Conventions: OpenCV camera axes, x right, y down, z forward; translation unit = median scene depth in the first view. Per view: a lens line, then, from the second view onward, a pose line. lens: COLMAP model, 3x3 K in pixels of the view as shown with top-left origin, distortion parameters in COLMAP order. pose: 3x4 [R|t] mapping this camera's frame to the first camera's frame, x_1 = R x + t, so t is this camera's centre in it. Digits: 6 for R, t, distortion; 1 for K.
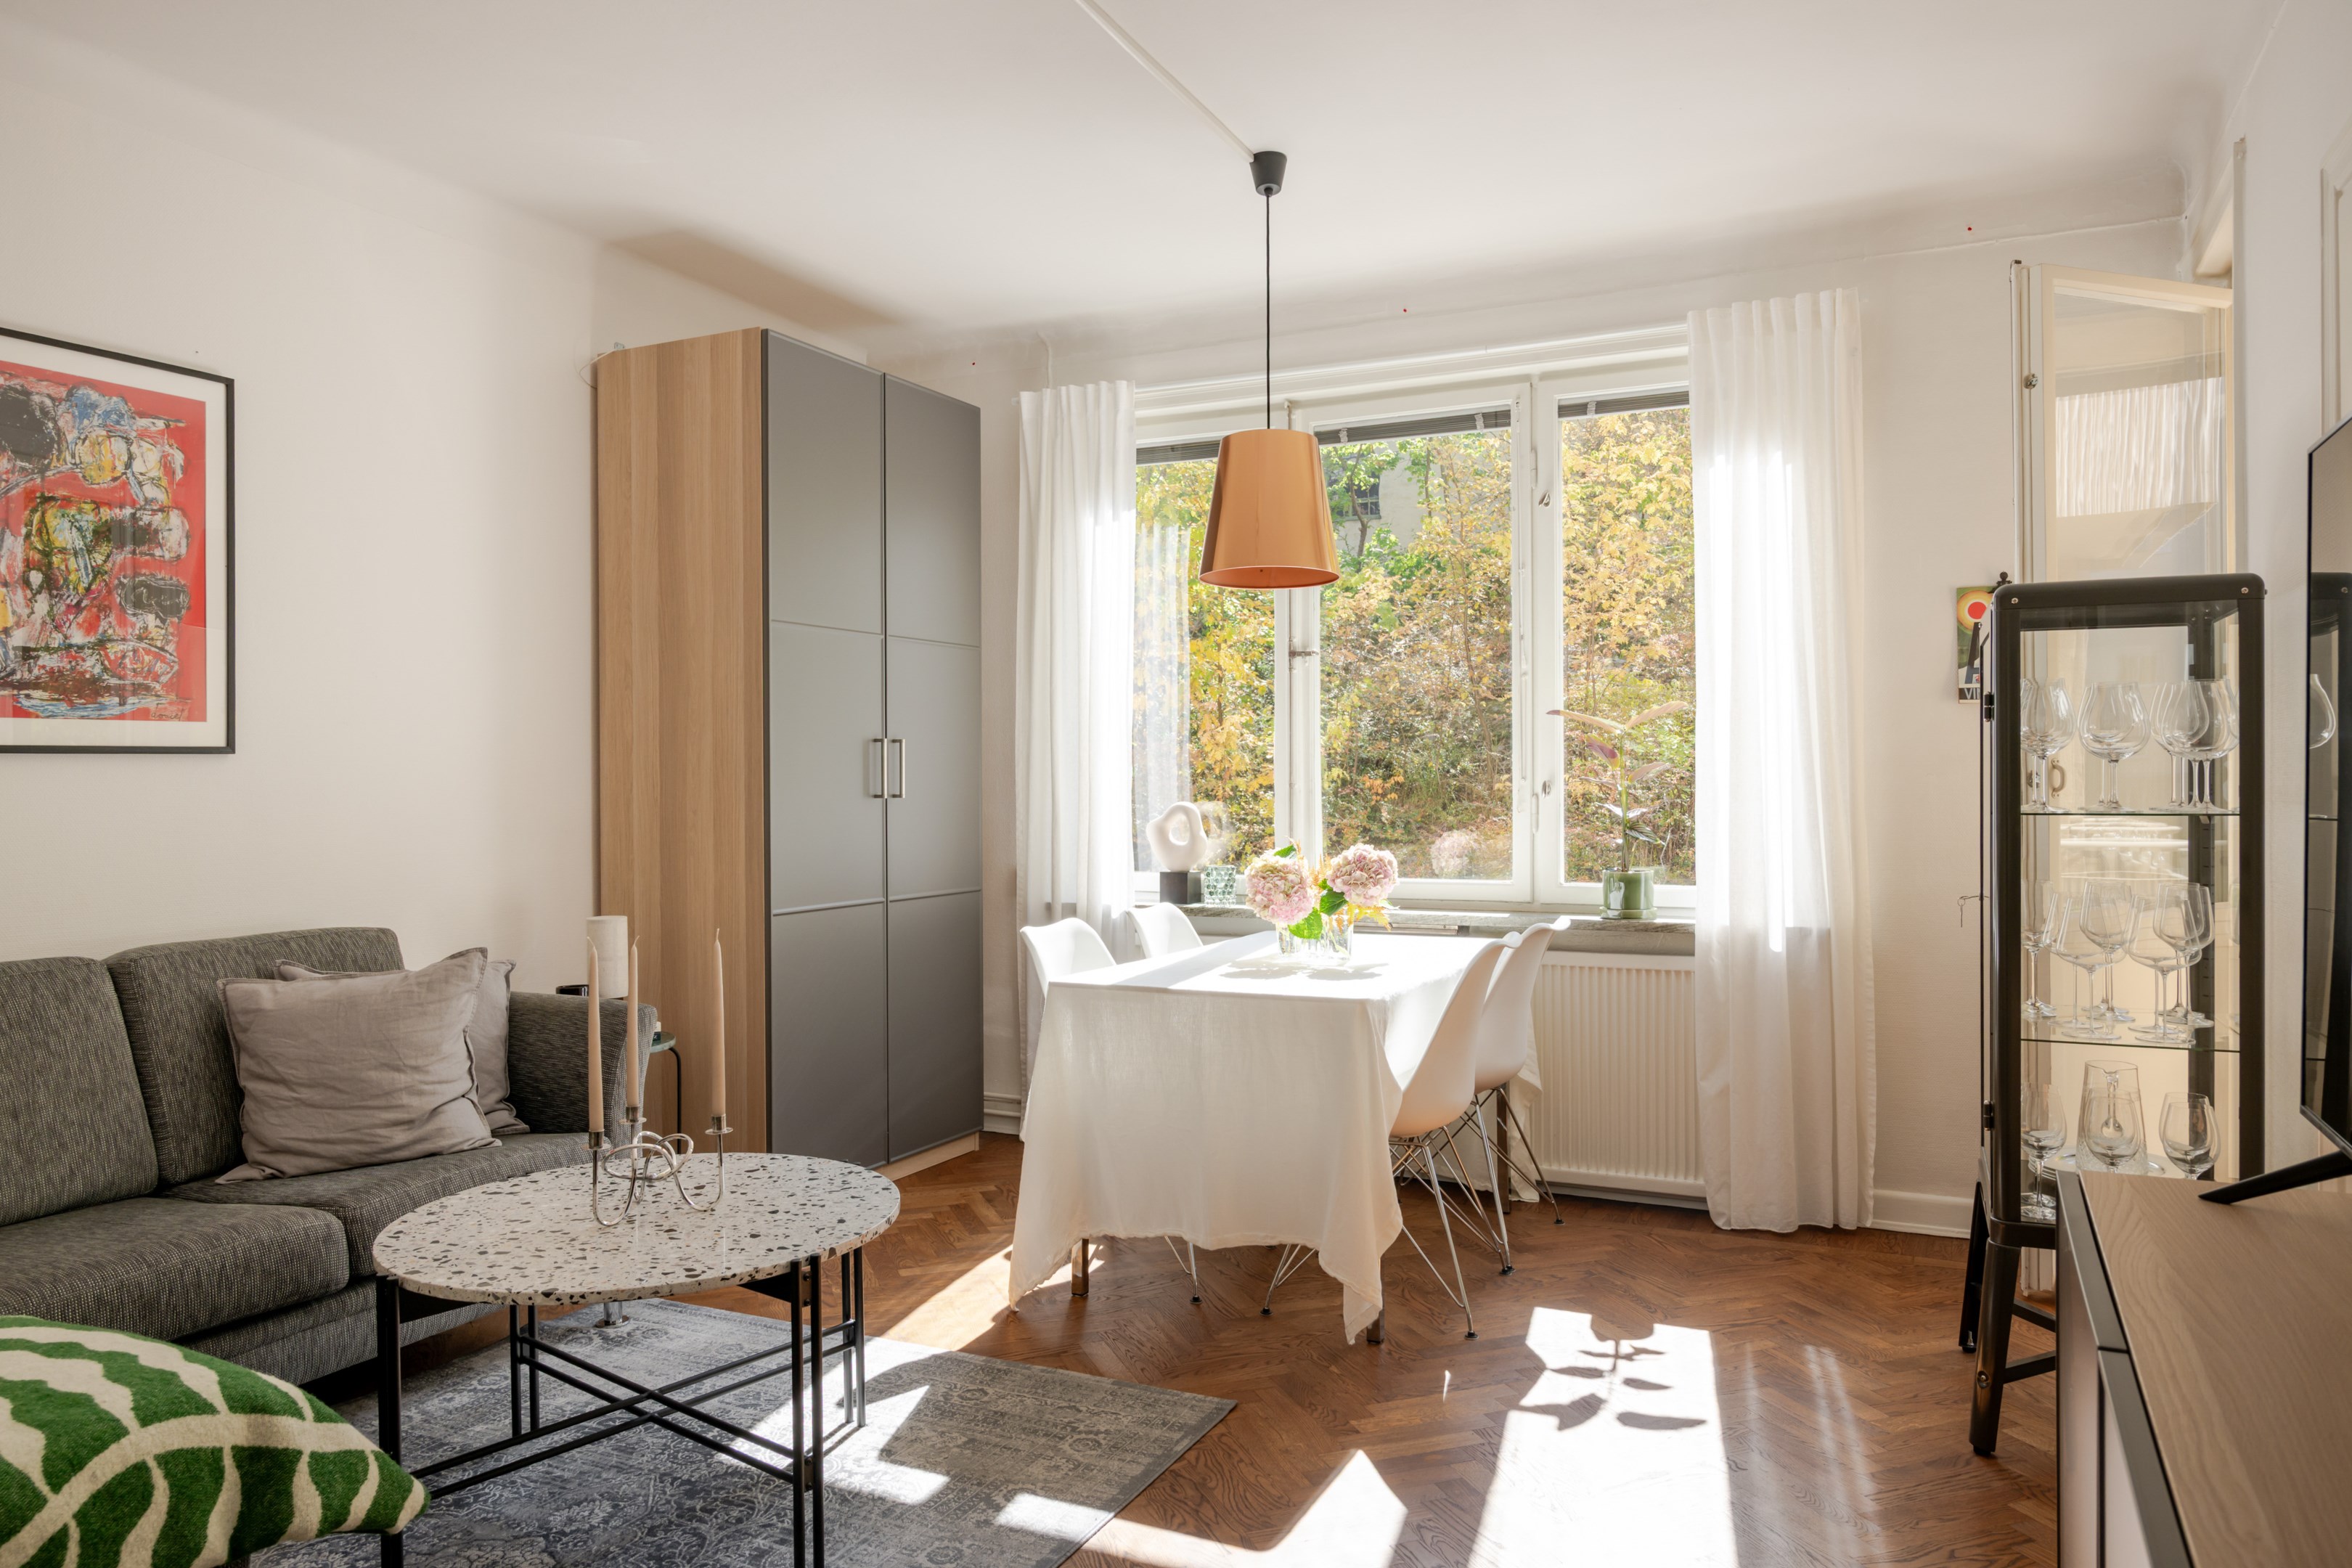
lens RADIAL K [[1599.1, 0, 1187.4], [0, 1599.1, 779.7], [0, 0, 1]] dist [-0.004038, 0.000783]
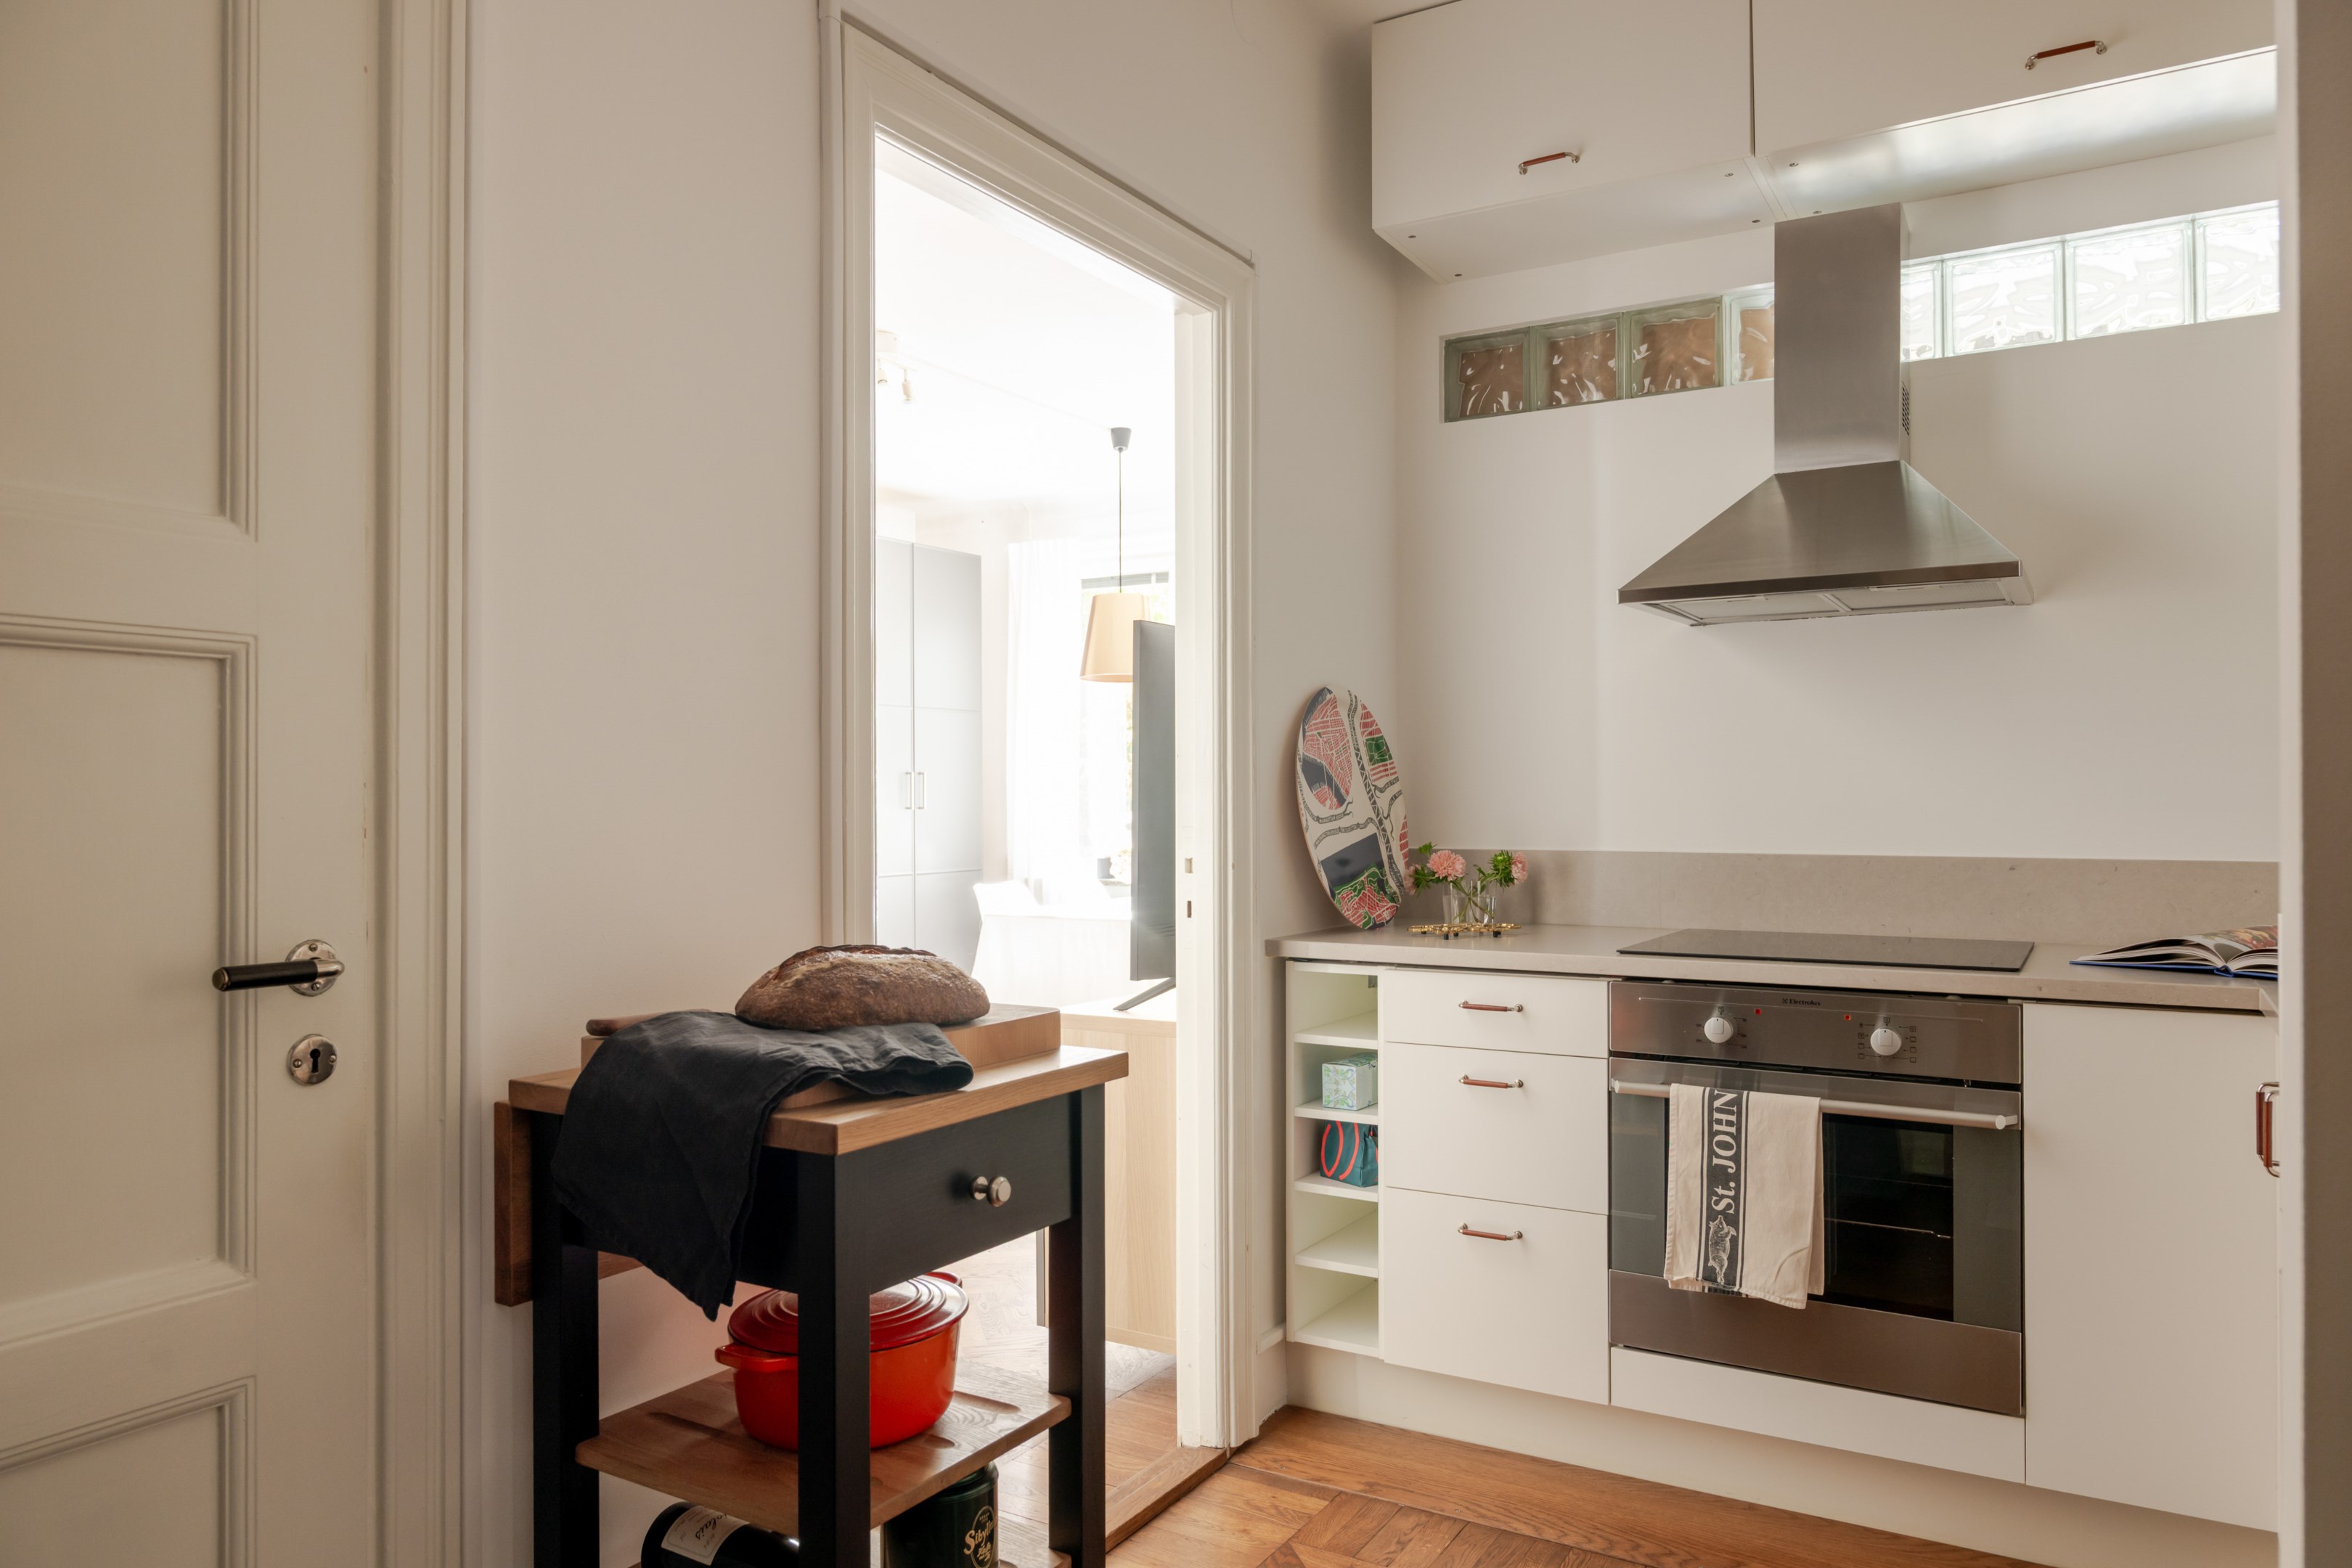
lens RADIAL K [[1599.1, 0, 1175.4], [0, 1599.1, 783.4], [0, 0, 1]] dist [-0.004038, 0.000783]
pose [[0.994743, 0.001493, -0.102395, 0.317595], [-0.002245, 0.999971, -0.007226, -0.004880], [0.102382, 0.007418, 0.994718, -0.755397]]
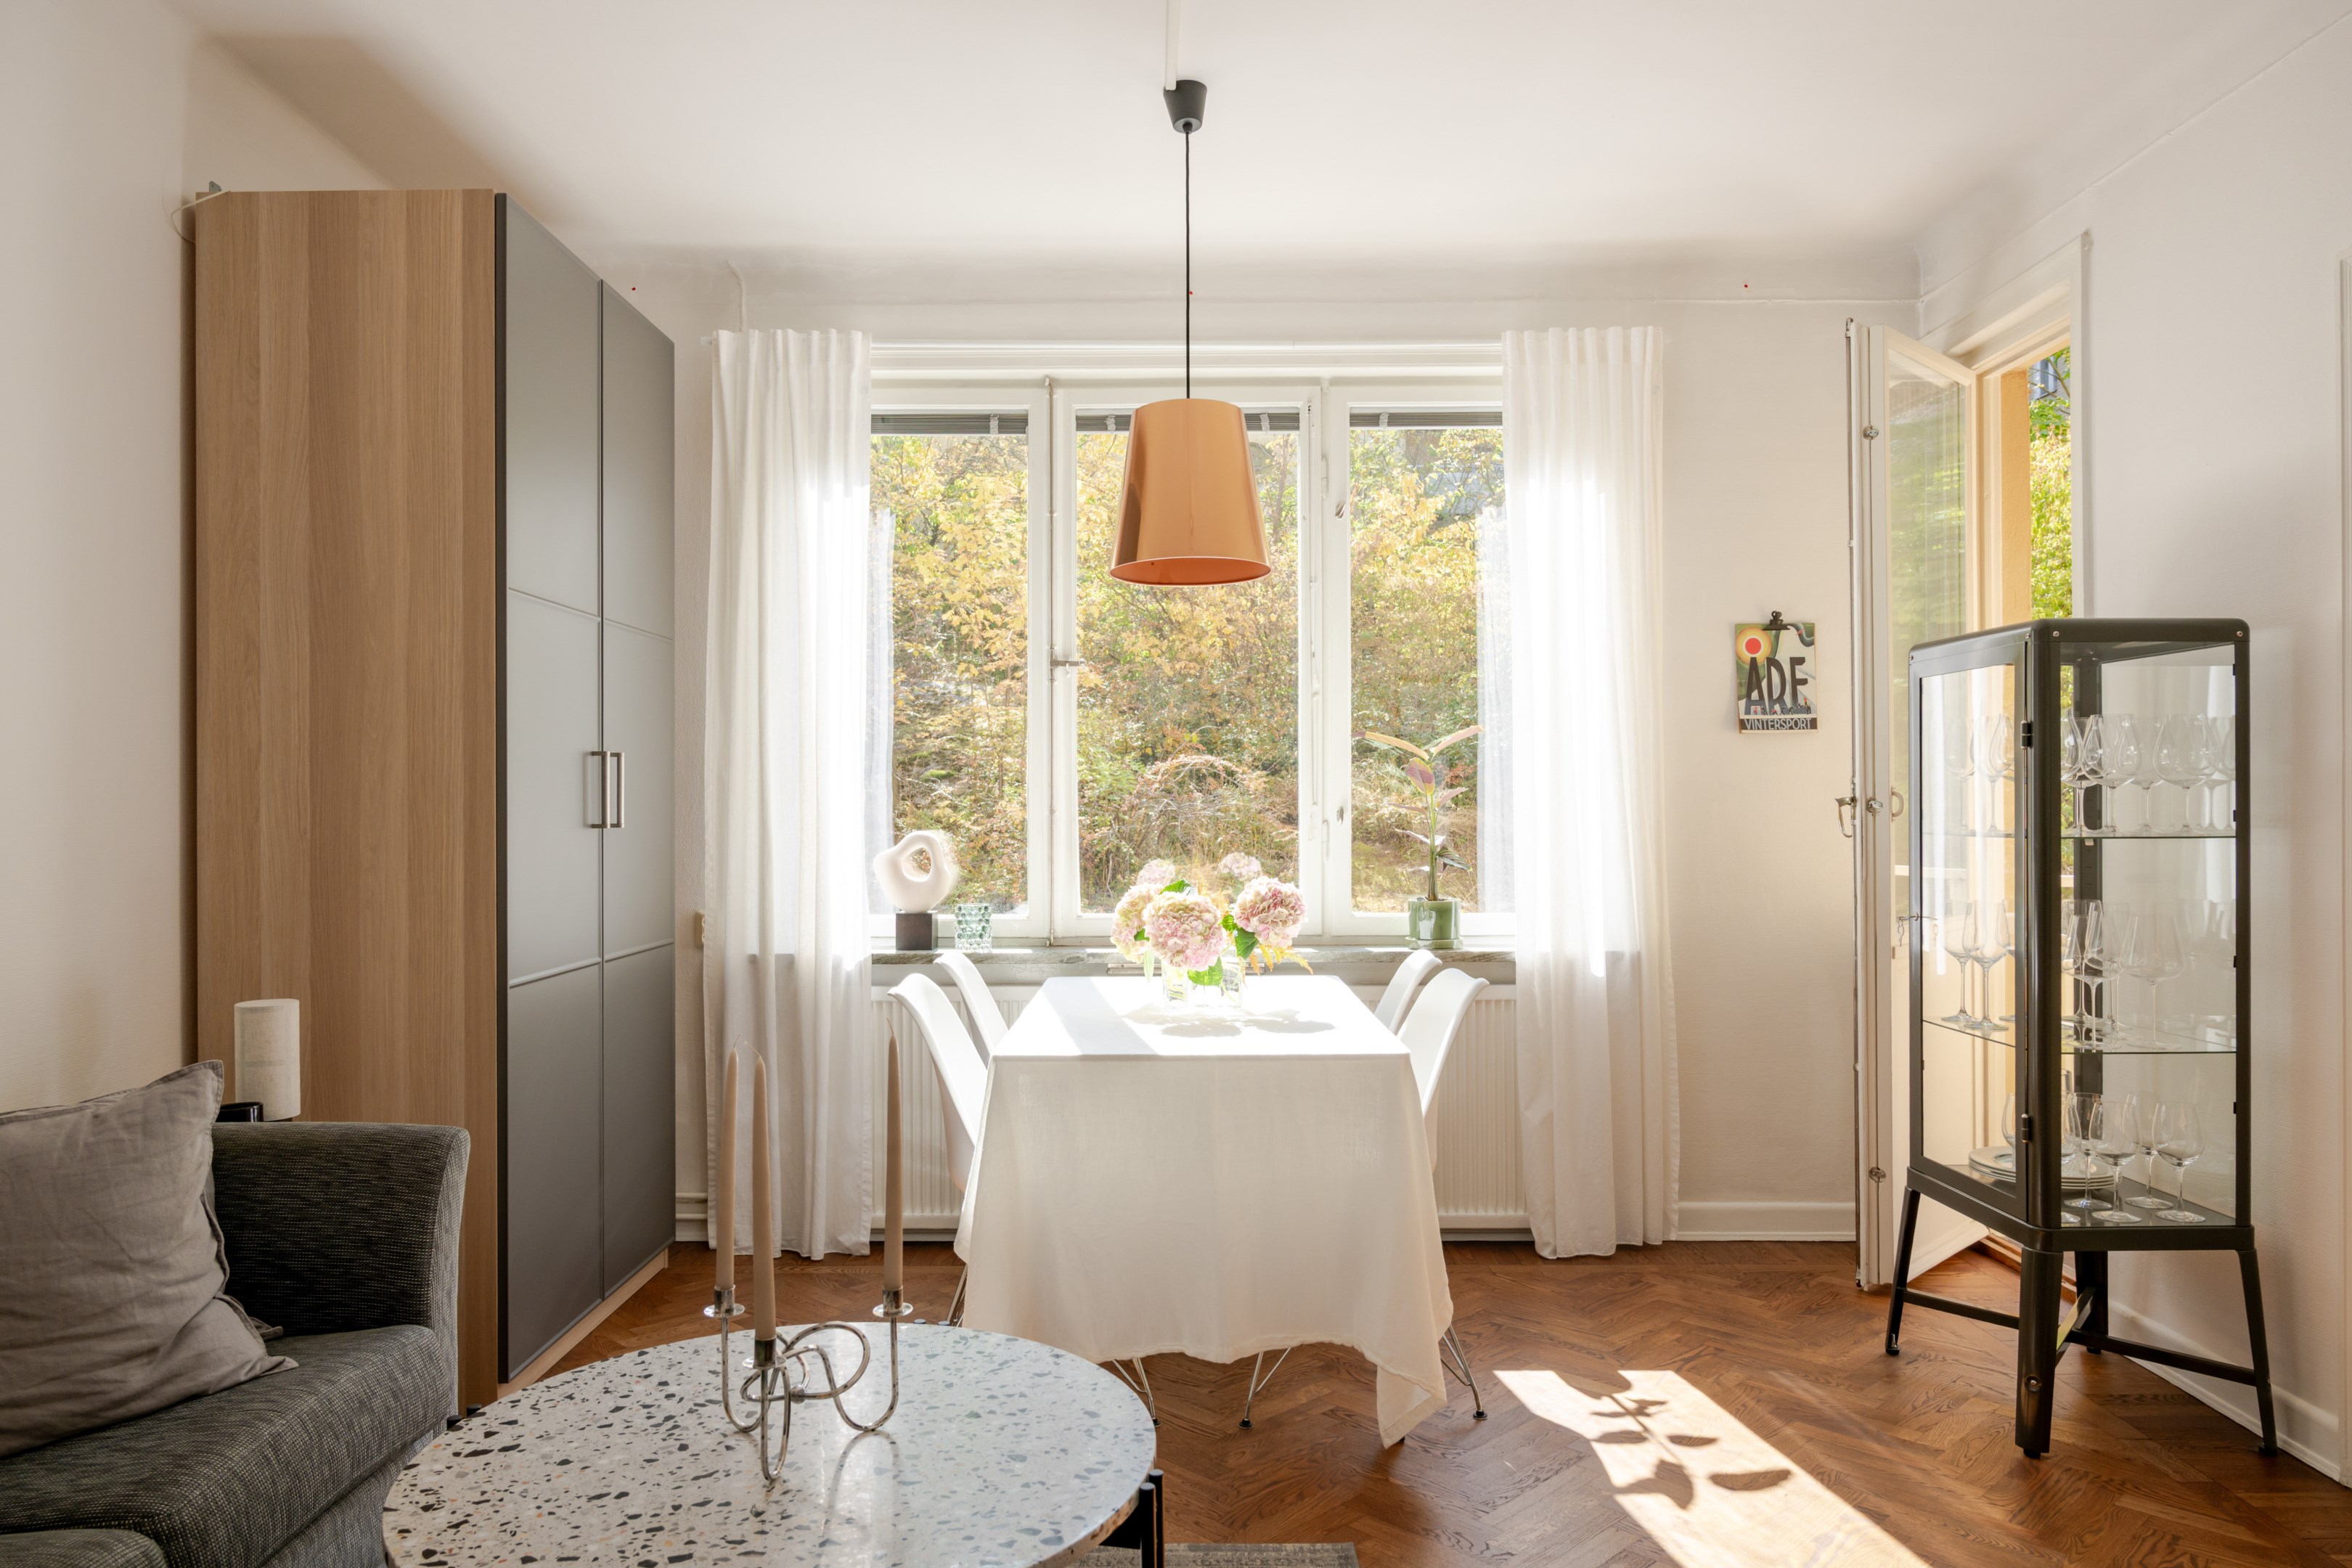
lens RADIAL K [[1599.1, 0, 1167.8], [0, 1599.1, 798.4], [0, 0, 1]] dist [-0.004038, 0.000783]
pose [[0.903300, 0.003175, 0.428998, -0.372209], [-0.000797, 0.999983, -0.005724, 0.001776], [-0.429009, 0.004828, 0.903287, 0.249778]]
